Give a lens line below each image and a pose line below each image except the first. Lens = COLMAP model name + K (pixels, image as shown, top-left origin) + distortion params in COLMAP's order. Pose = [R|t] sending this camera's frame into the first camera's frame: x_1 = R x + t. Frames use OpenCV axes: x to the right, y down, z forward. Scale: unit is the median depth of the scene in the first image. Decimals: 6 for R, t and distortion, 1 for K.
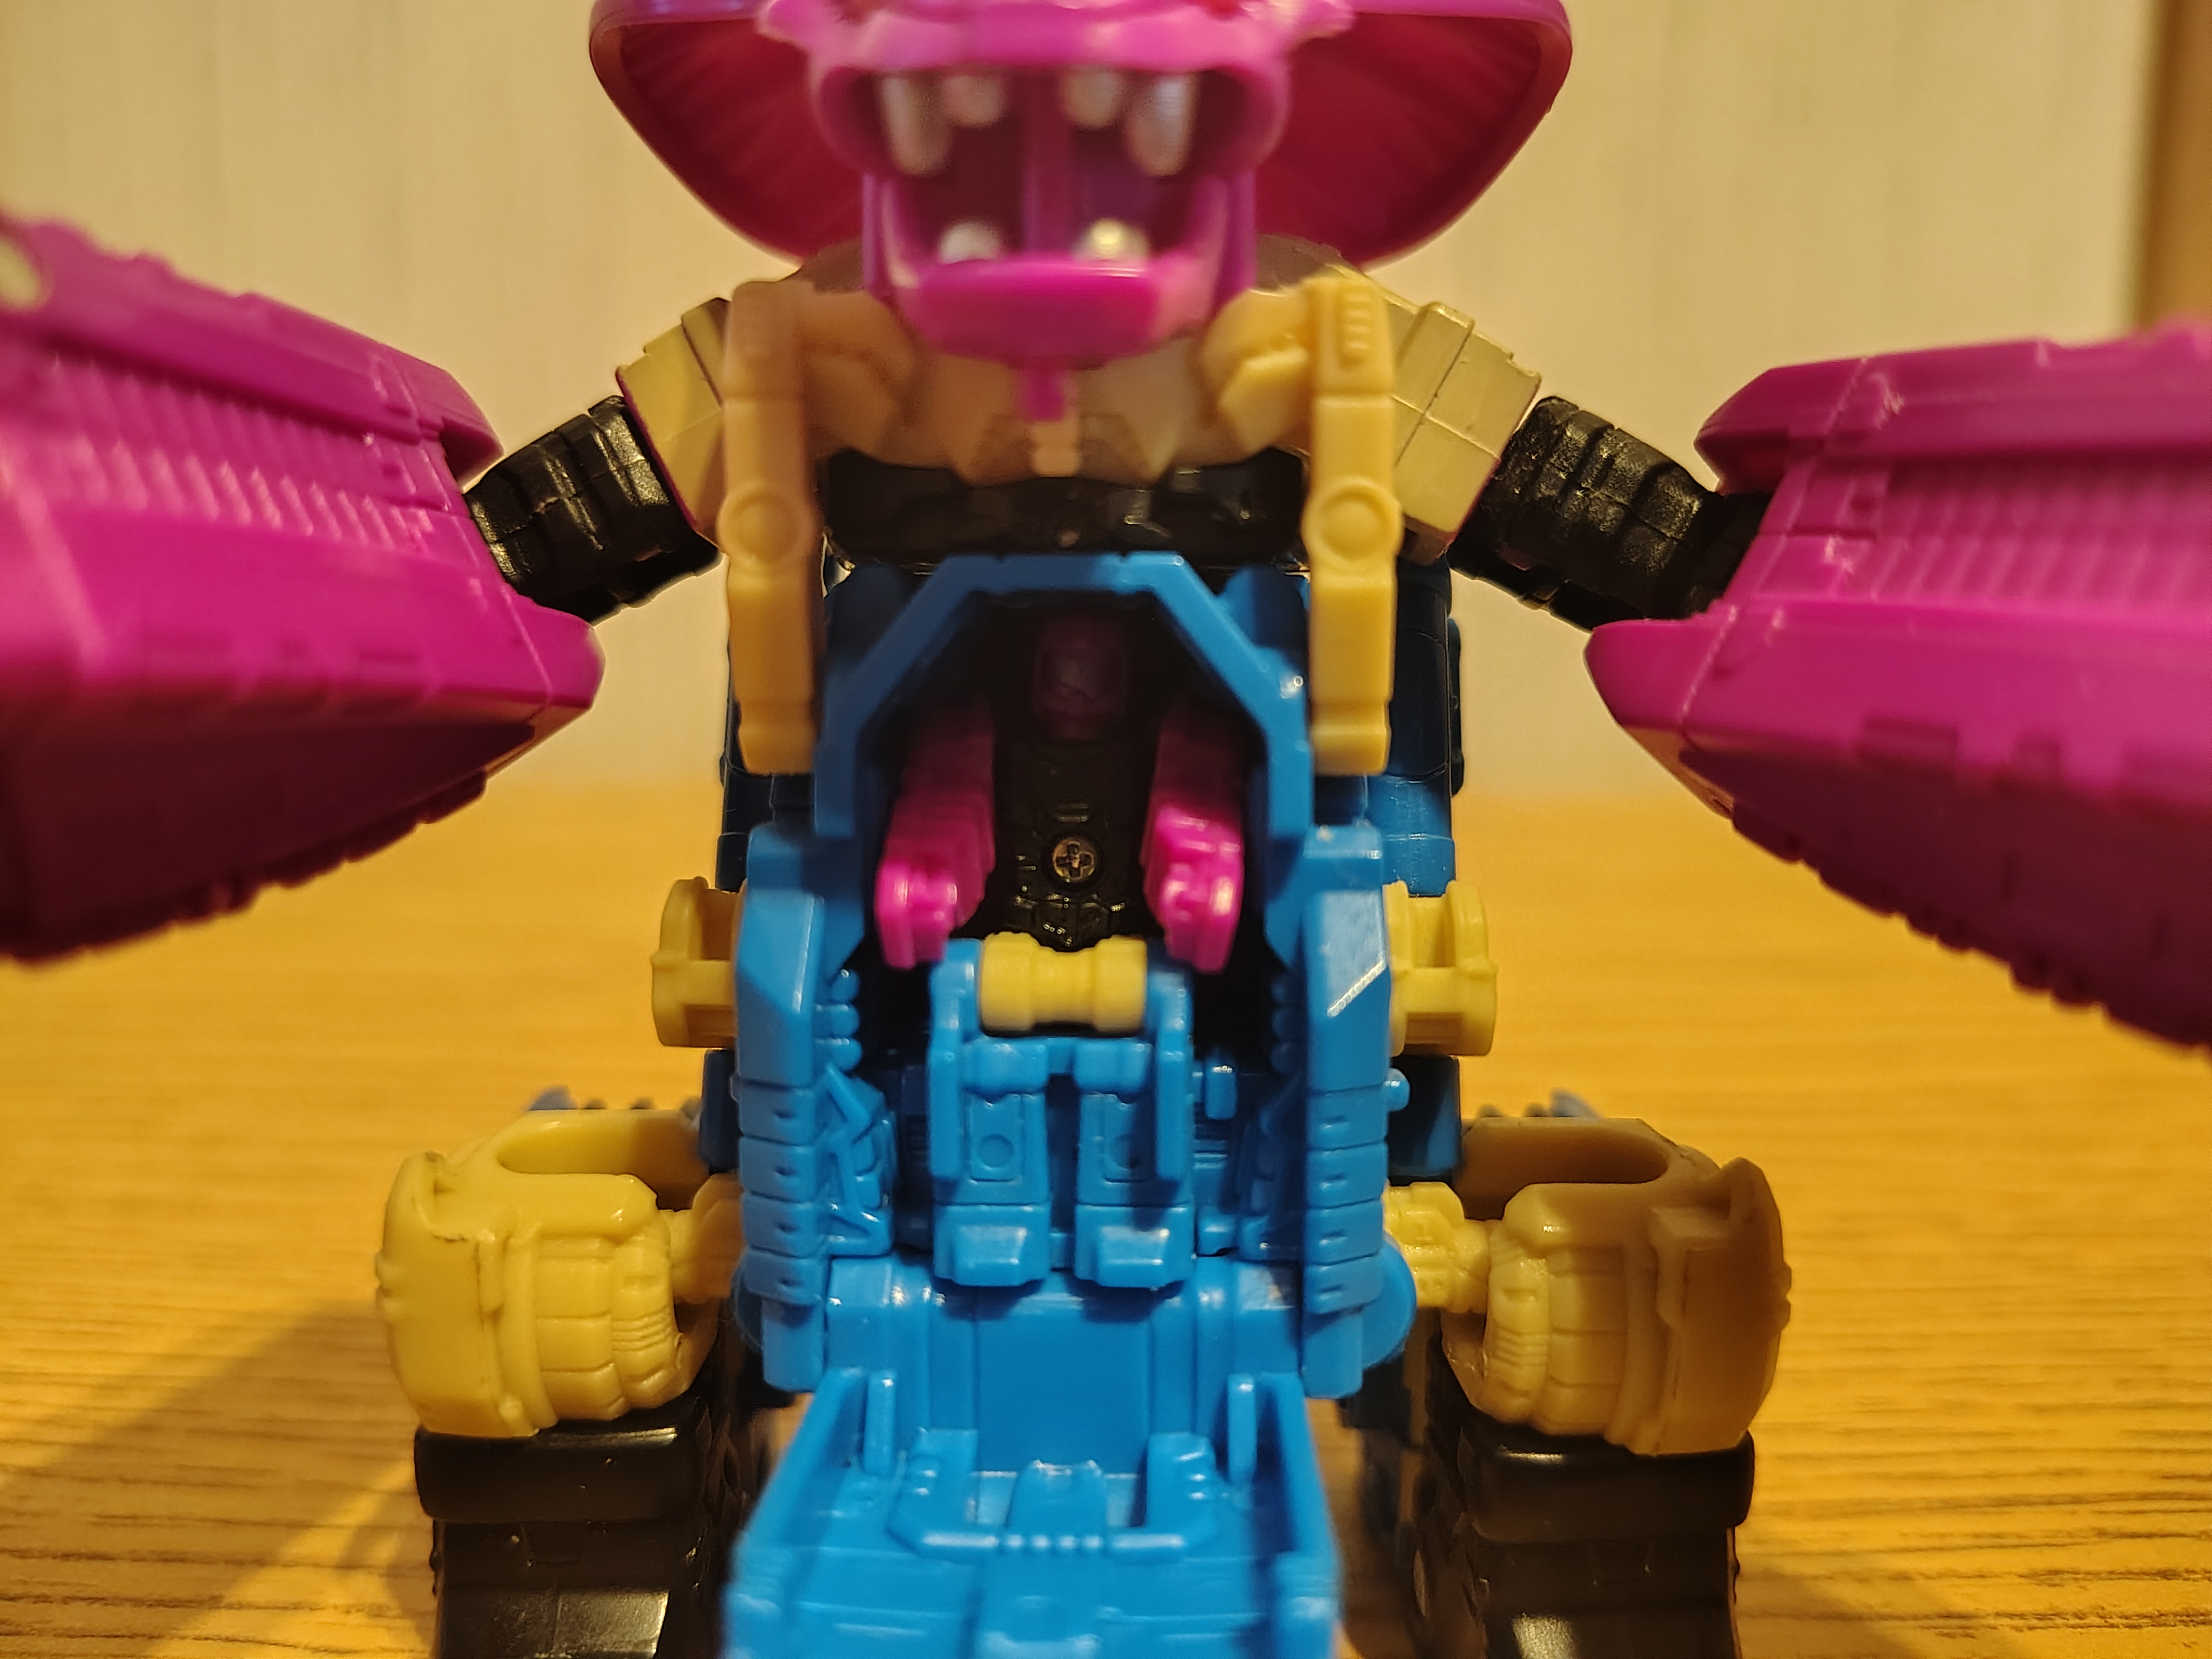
lens RADIAL K [[1434.5, 0, 1106.0], [0, 1434.5, 829.5], [0, 0, 1]] dist [-0.022629, -0.029328]
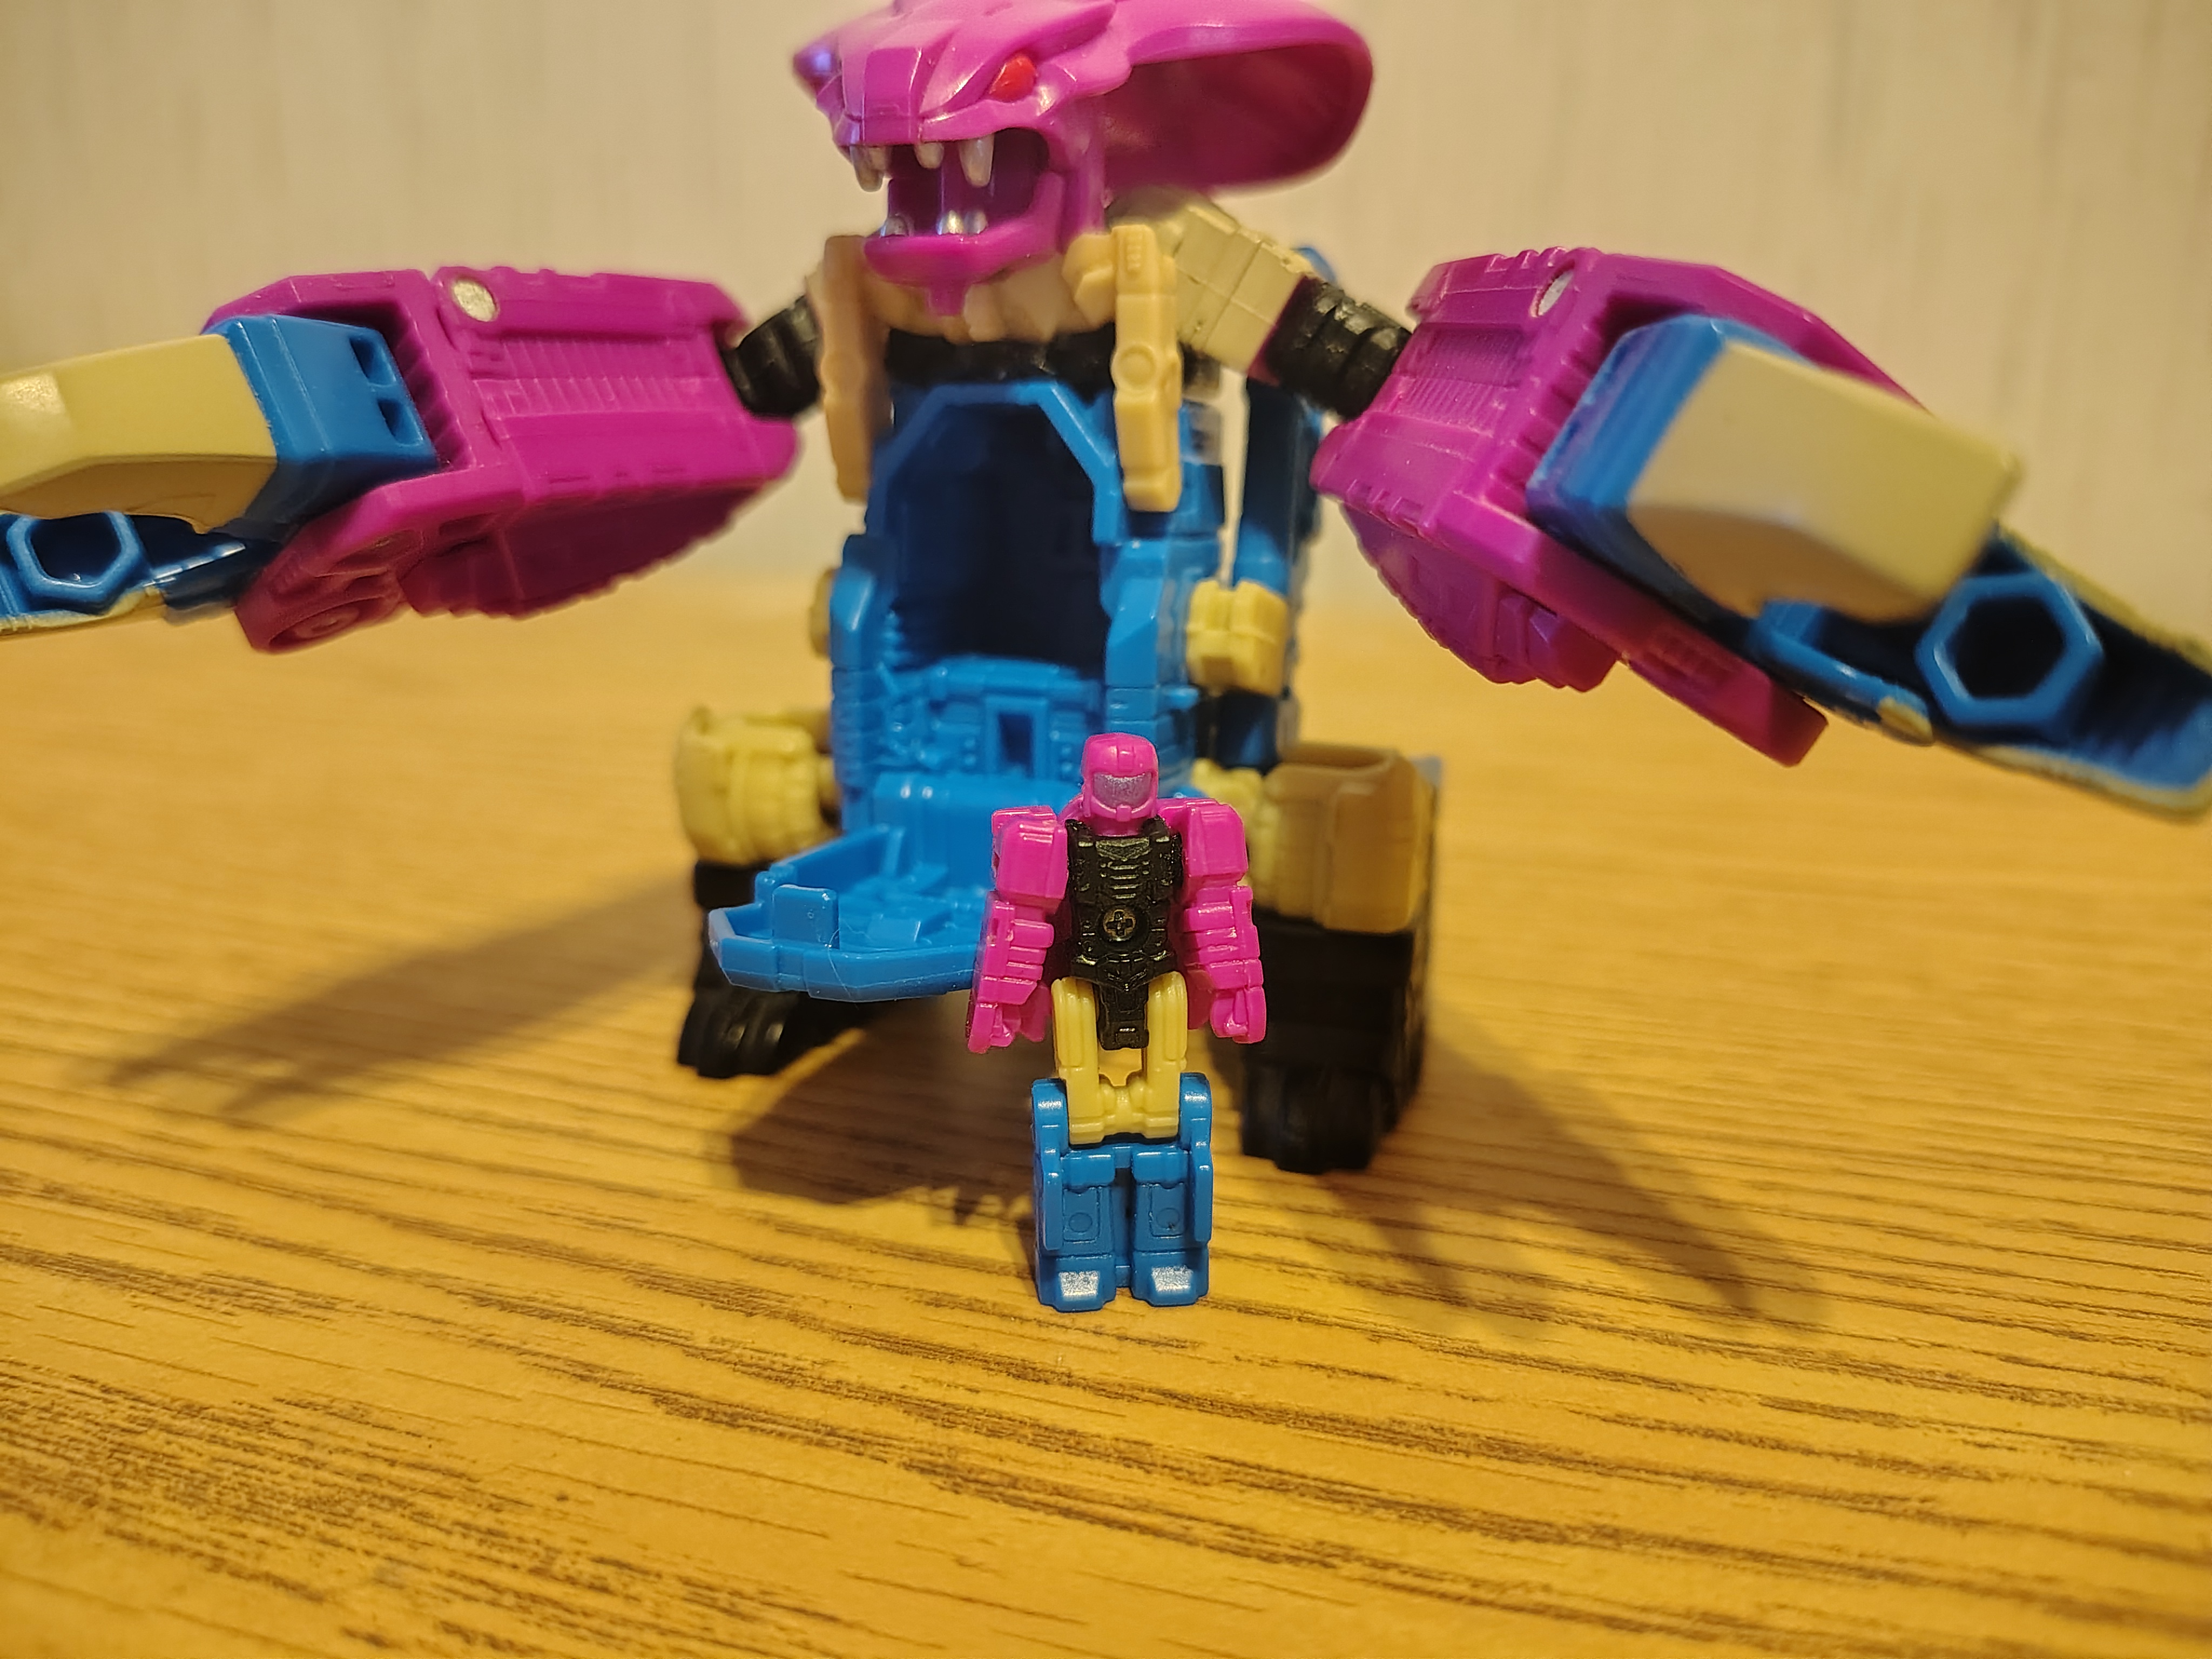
lens RADIAL K [[1434.5, 0, 1106.0], [0, 1434.5, 829.5], [0, 0, 1]] dist [-0.022629, -0.029328]
pose [[0.953567, 0.075433, -0.291583, 0.665486], [-0.041774, 0.991896, 0.119989, 0.142899], [0.298271, -0.102236, 0.948990, -0.733240]]
